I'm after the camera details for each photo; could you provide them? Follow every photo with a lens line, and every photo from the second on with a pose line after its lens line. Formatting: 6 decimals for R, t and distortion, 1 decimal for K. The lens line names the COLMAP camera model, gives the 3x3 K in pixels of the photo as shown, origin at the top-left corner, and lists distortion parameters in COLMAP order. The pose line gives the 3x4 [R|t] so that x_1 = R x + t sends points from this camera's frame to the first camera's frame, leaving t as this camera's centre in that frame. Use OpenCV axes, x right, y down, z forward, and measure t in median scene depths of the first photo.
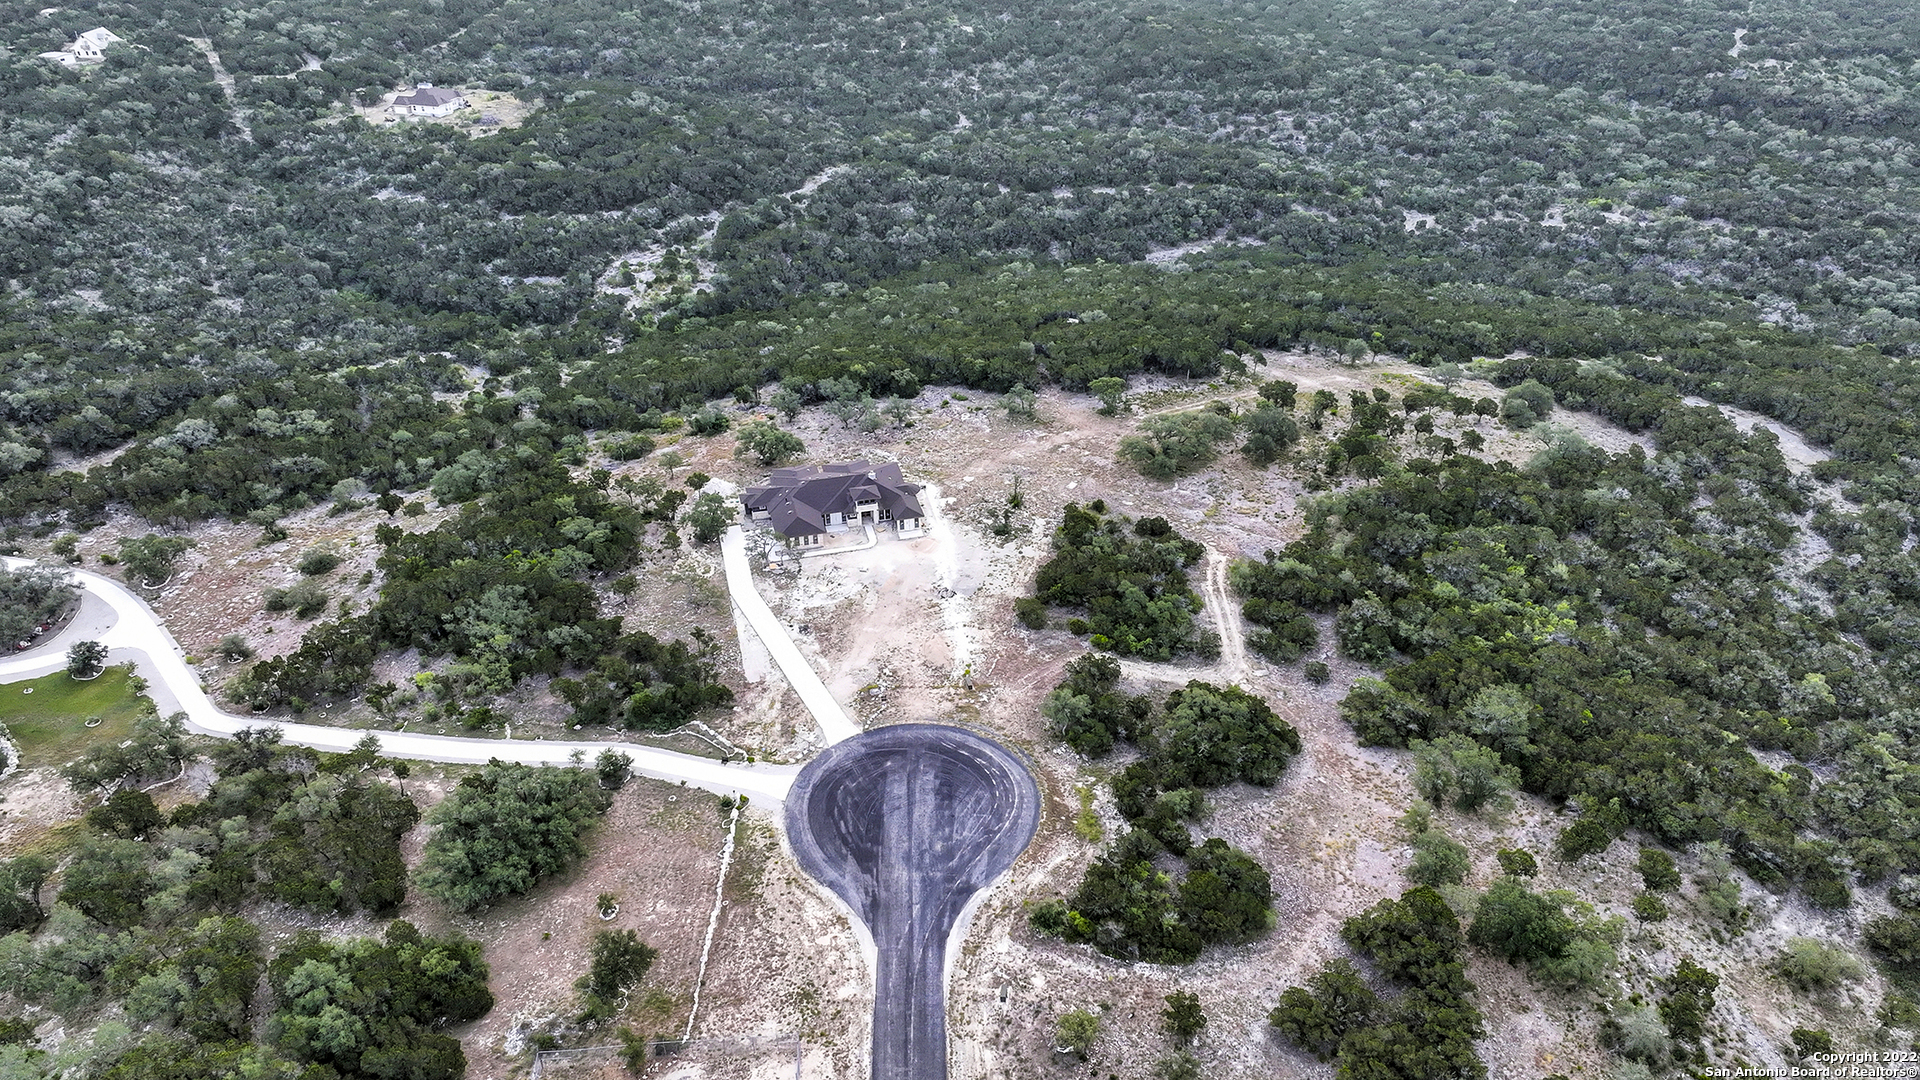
lens RADIAL K [[1367.9, 0, 963.8], [0, 1367.9, 537.0], [0, 0, 1]] dist [-0.003552, 0.001495]
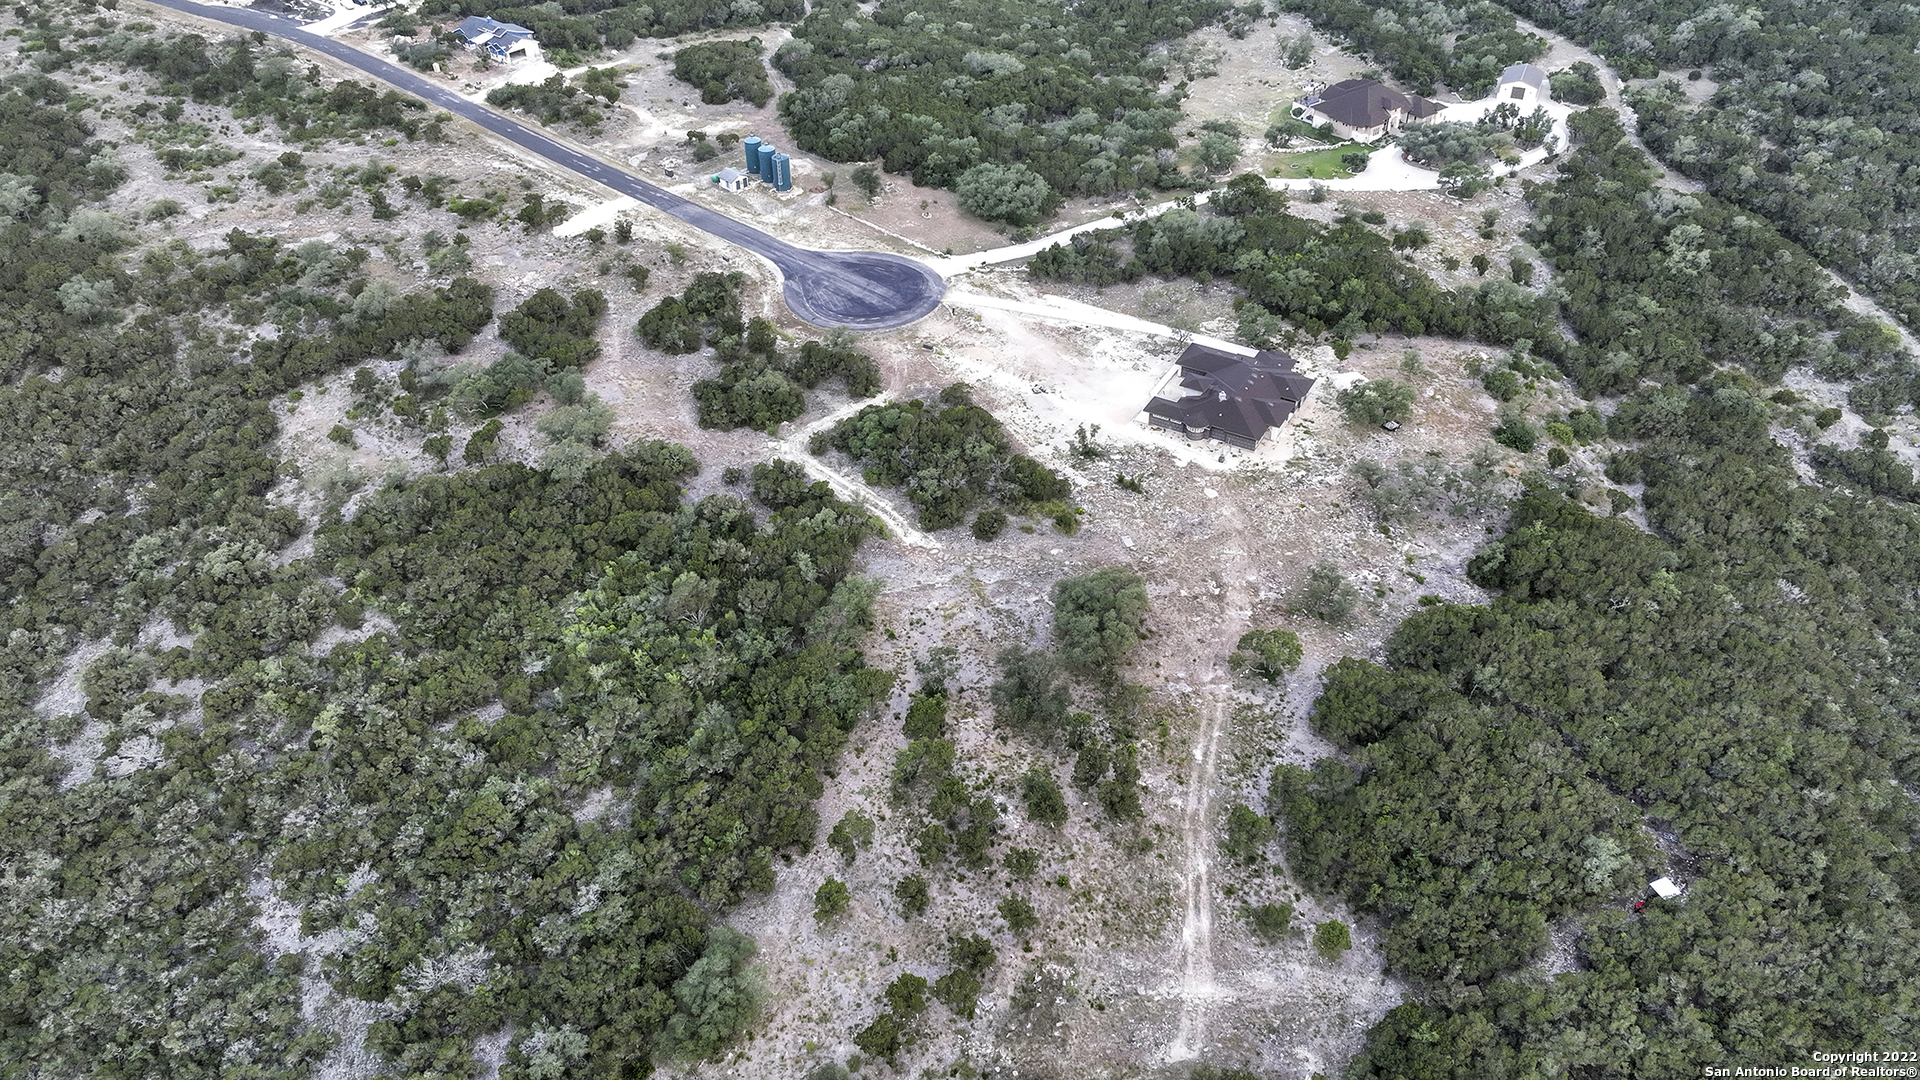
lens RADIAL K [[1367.9, 0, 963.8], [0, 1367.9, 537.0], [0, 0, 1]] dist [-0.003552, 0.001495]
pose [[-0.684957, 0.476601, -0.551077, 0.647897], [-0.346085, 0.452755, 0.821729, -0.739386], [0.641140, 0.753568, -0.145173, 1.092915]]
